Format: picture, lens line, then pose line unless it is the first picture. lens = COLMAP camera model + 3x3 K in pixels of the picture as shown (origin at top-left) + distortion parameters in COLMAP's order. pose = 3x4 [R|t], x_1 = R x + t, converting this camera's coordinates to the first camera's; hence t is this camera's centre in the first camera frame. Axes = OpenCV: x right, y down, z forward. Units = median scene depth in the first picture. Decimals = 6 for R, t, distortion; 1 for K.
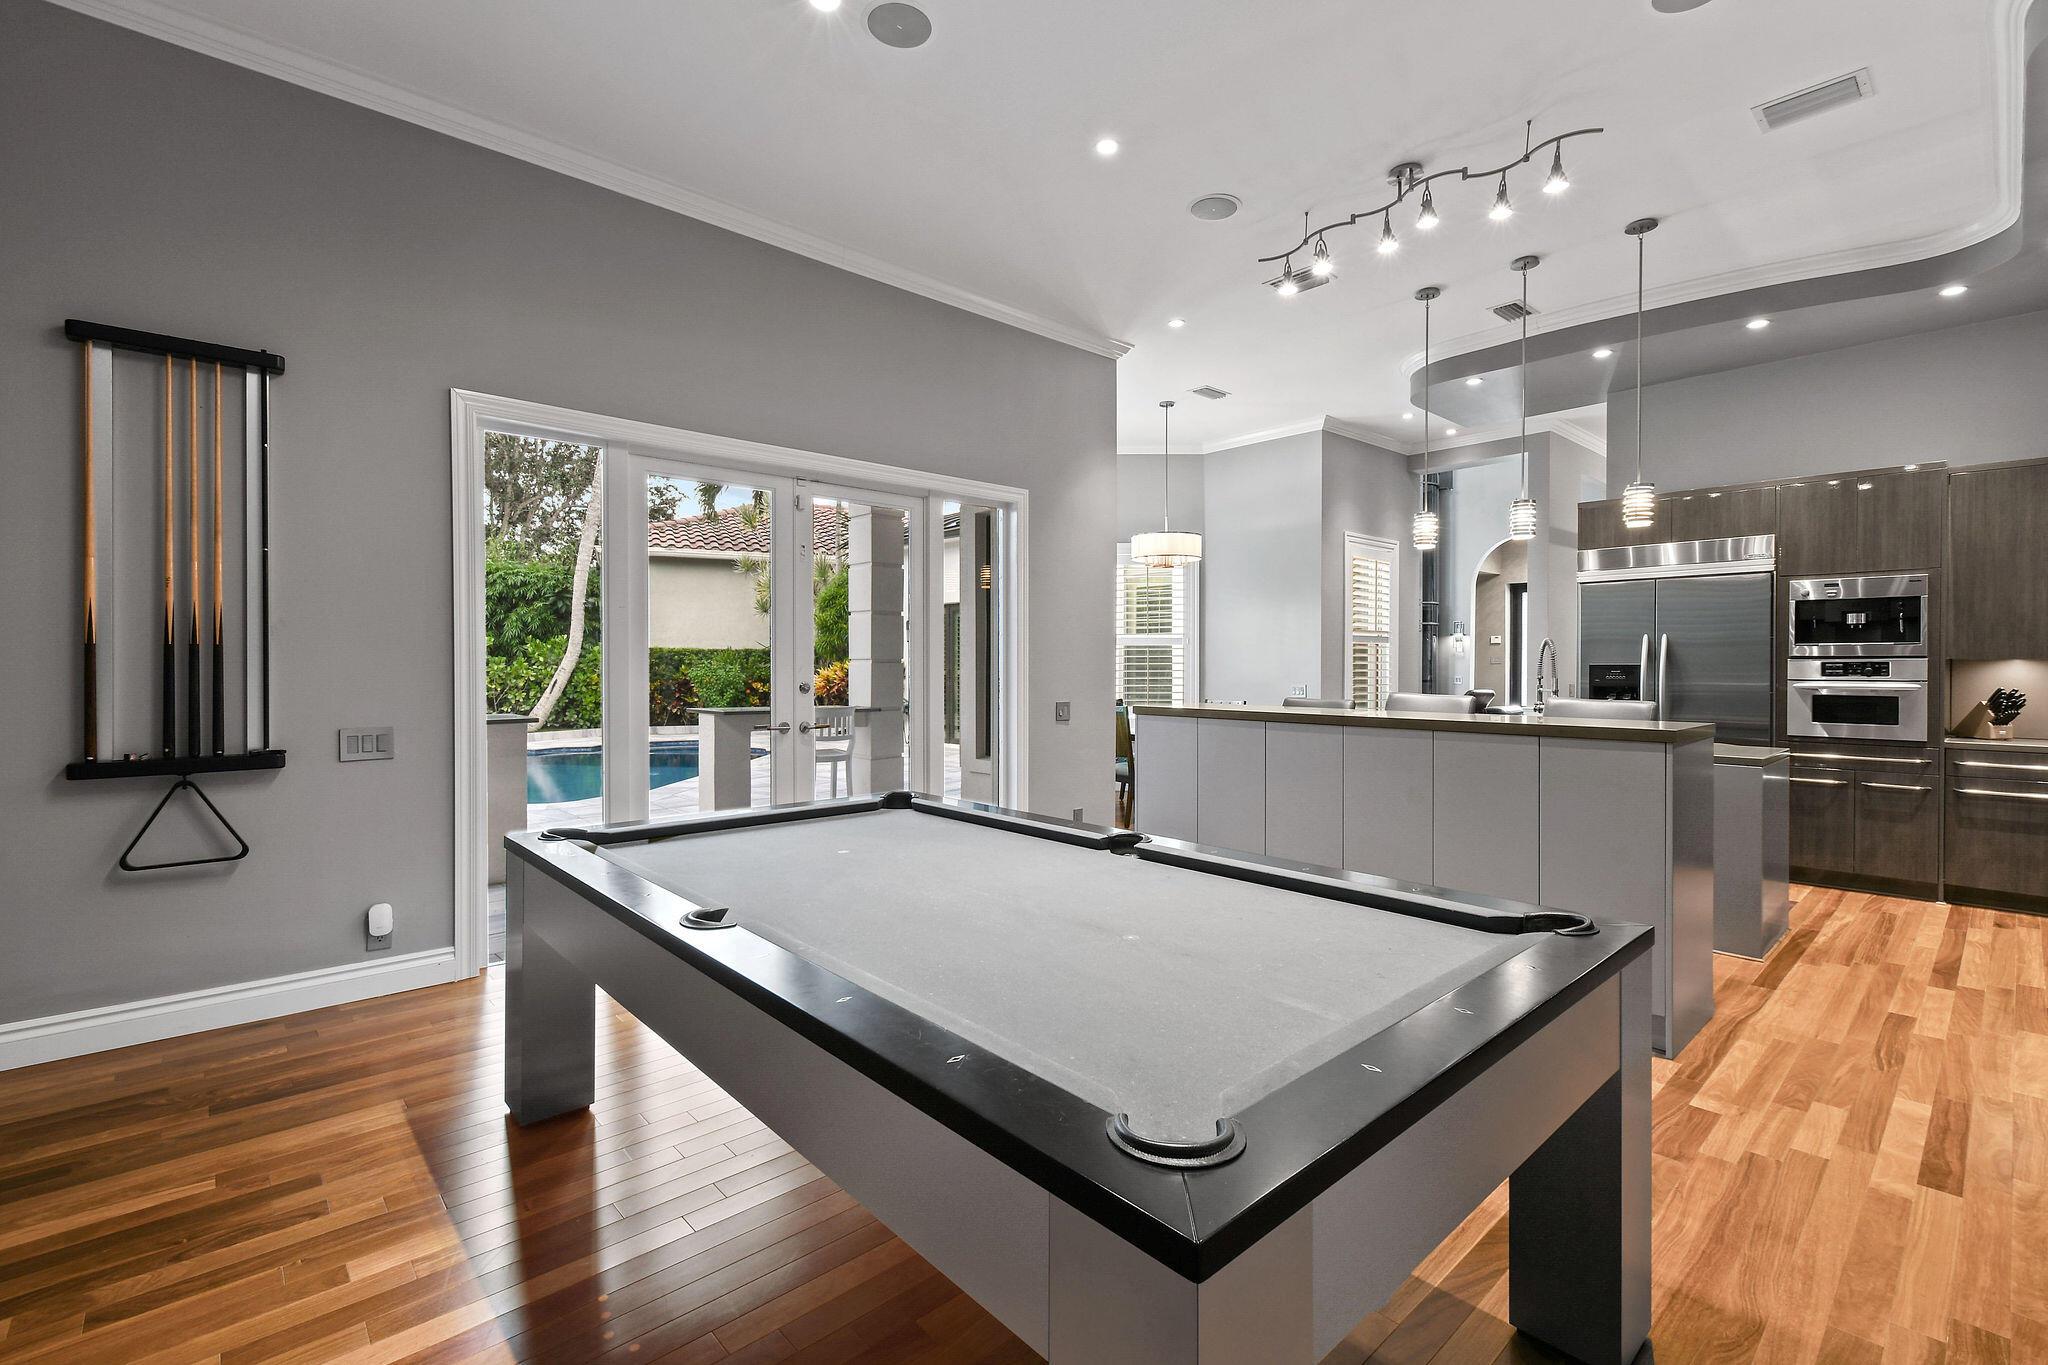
lens RADIAL K [[906.2, 0, 1015.2], [0, 906.2, 662.2], [0, 0, 1]] dist [0.016174, -0.009917]
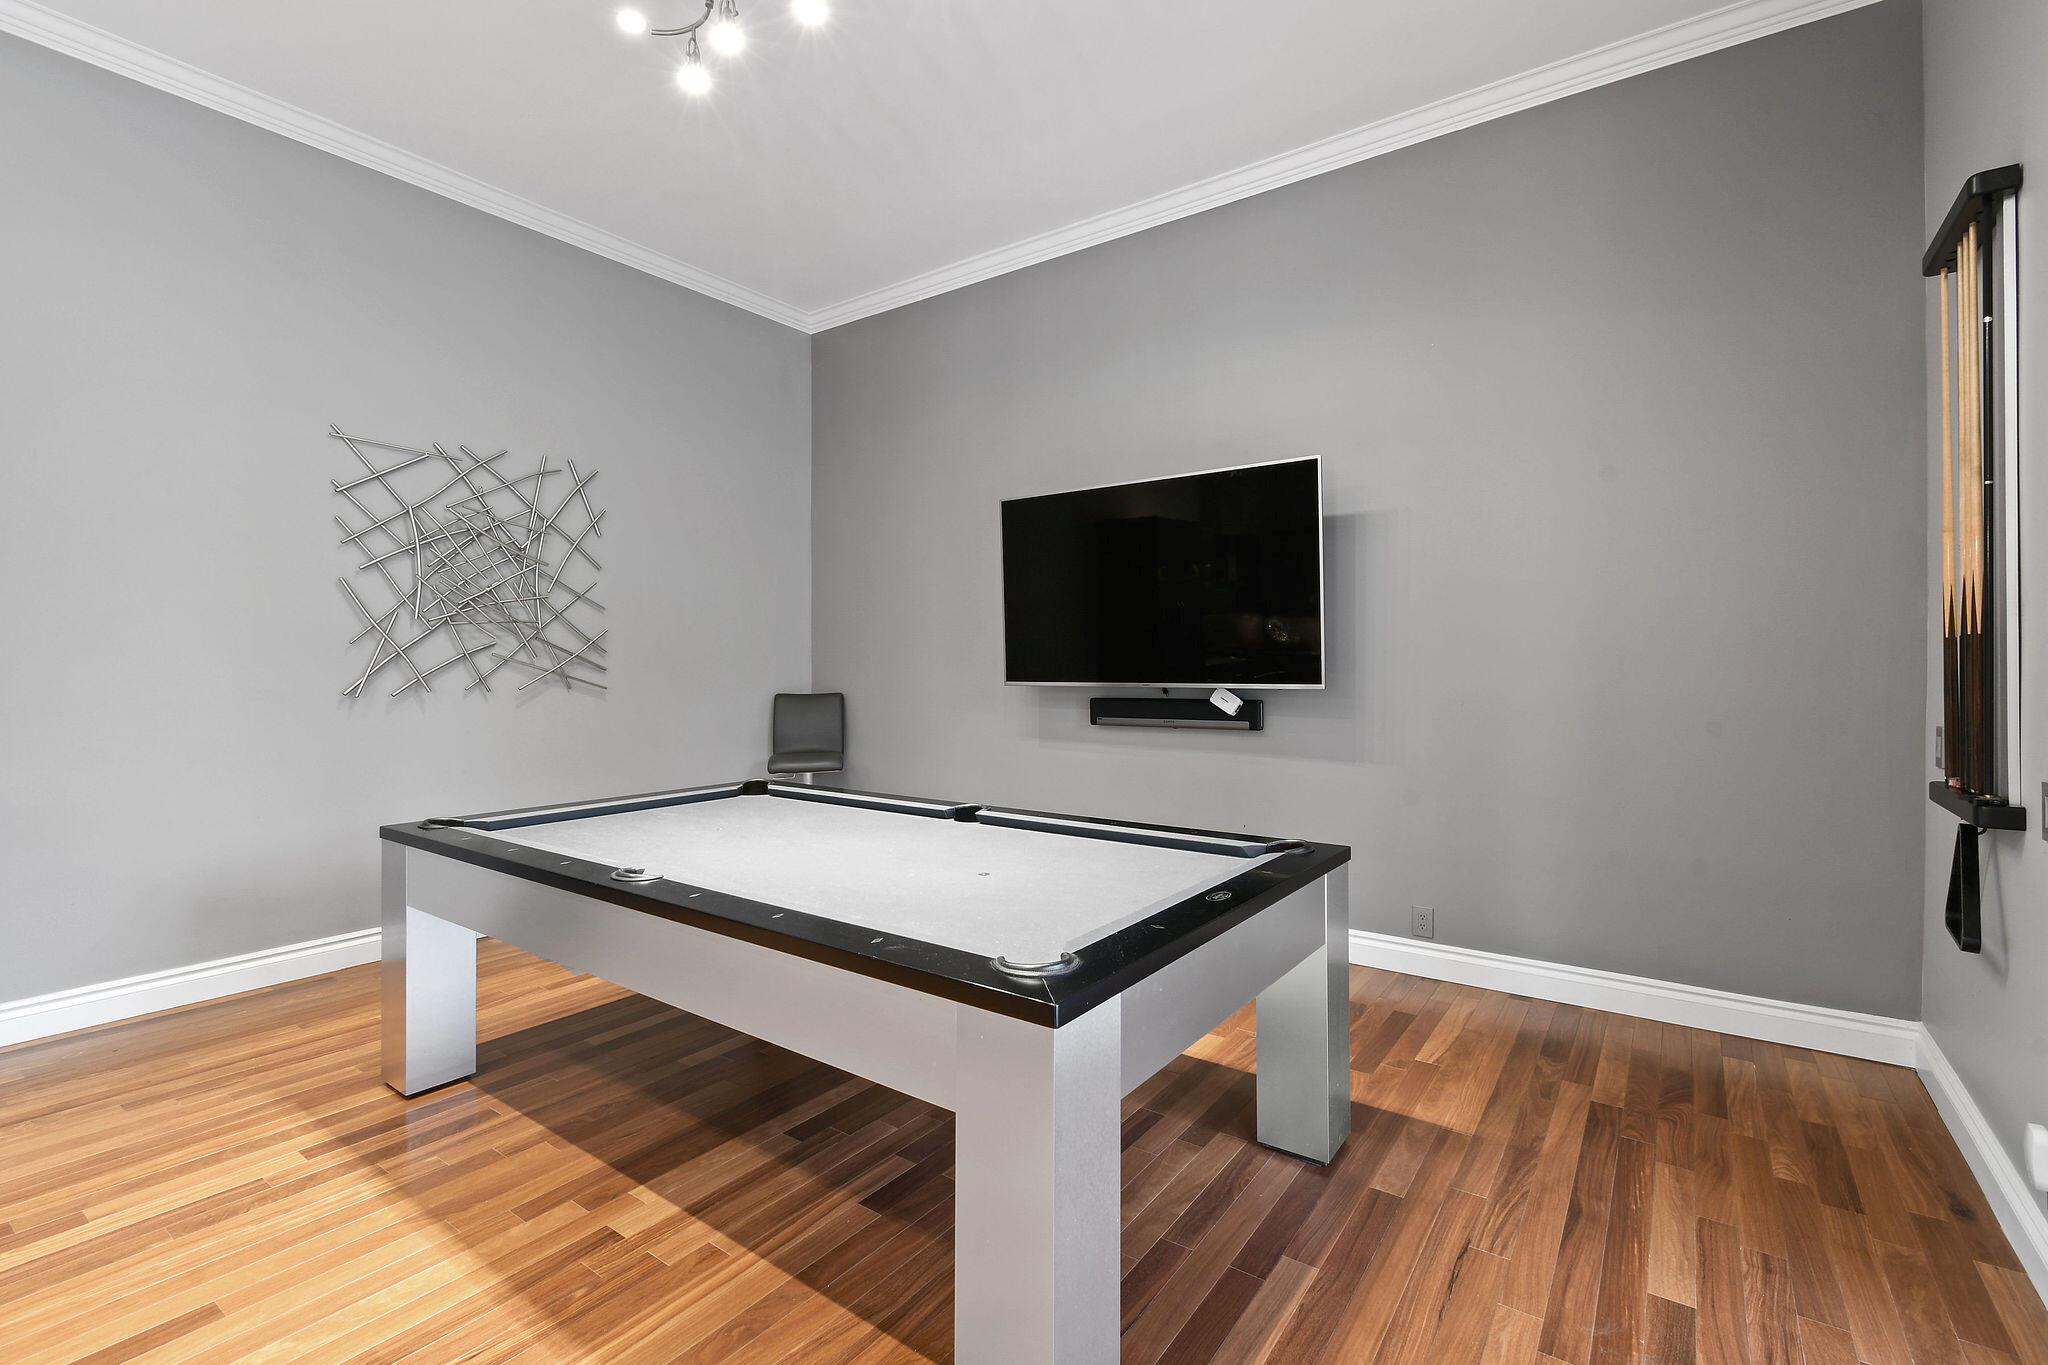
lens RADIAL K [[906.2, 0, 1015.2], [0, 906.2, 662.2], [0, 0, 1]] dist [0.016174, -0.009917]
pose [[-0.976465, -0.002865, -0.215656, -0.003589], [-0.001672, 0.999982, -0.005716, 0.001324], [0.215668, -0.005221, -0.976453, 0.278577]]
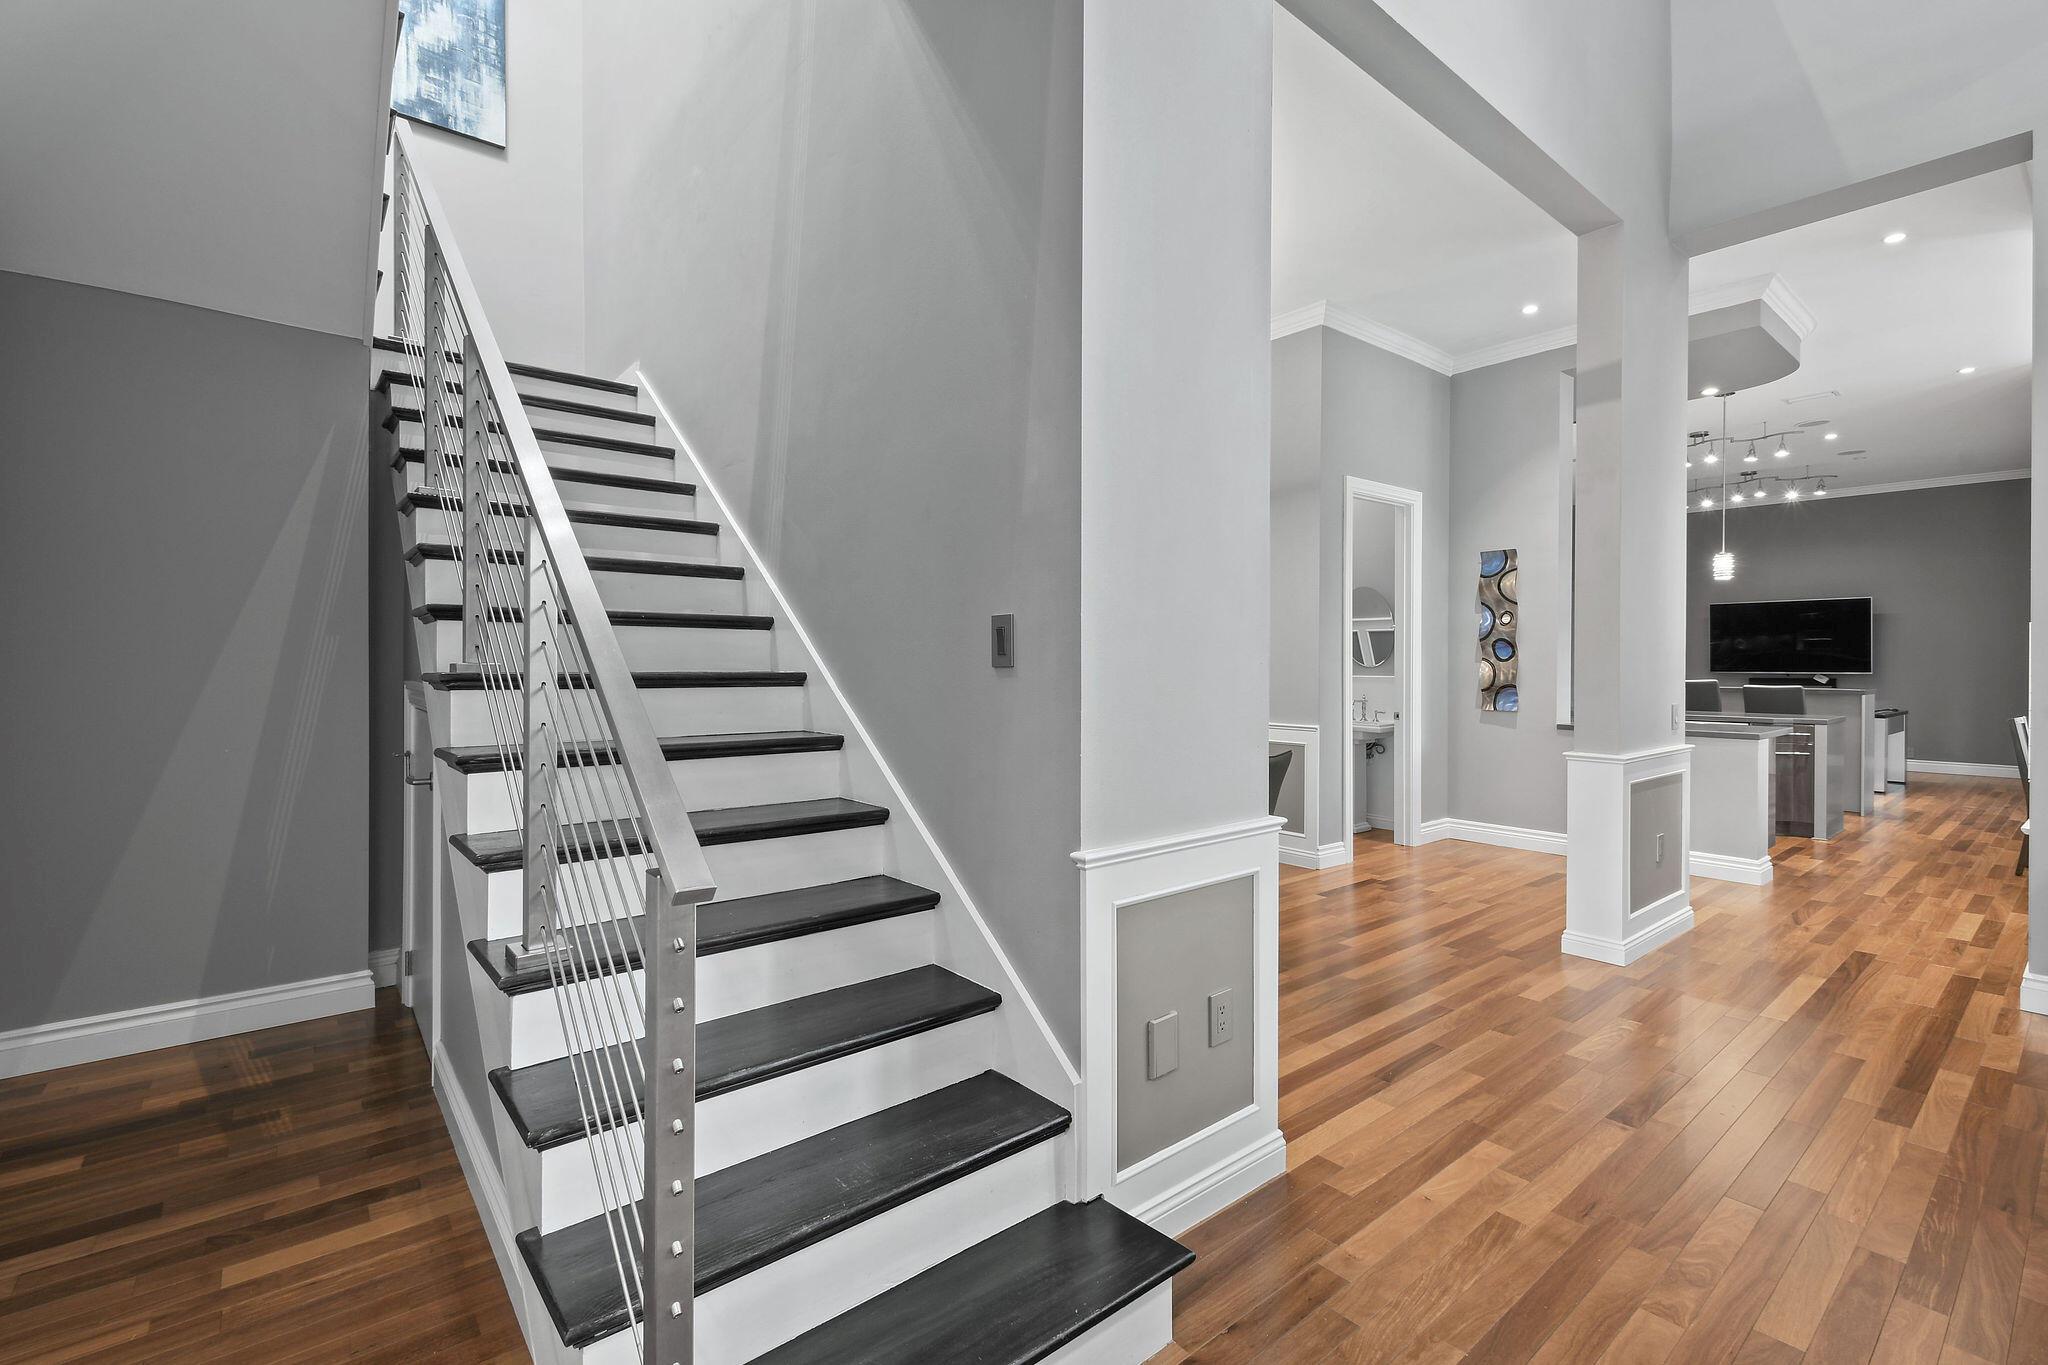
lens RADIAL K [[906.2, 0, 1015.2], [0, 906.2, 662.2], [0, 0, 1]] dist [0.016174, -0.009917]
pose [[-0.999366, -0.006499, 0.035004, 0.462595], [-0.006649, 0.999969, -0.004187, 0.004866], [-0.034976, -0.004417, -0.999378, 0.752357]]
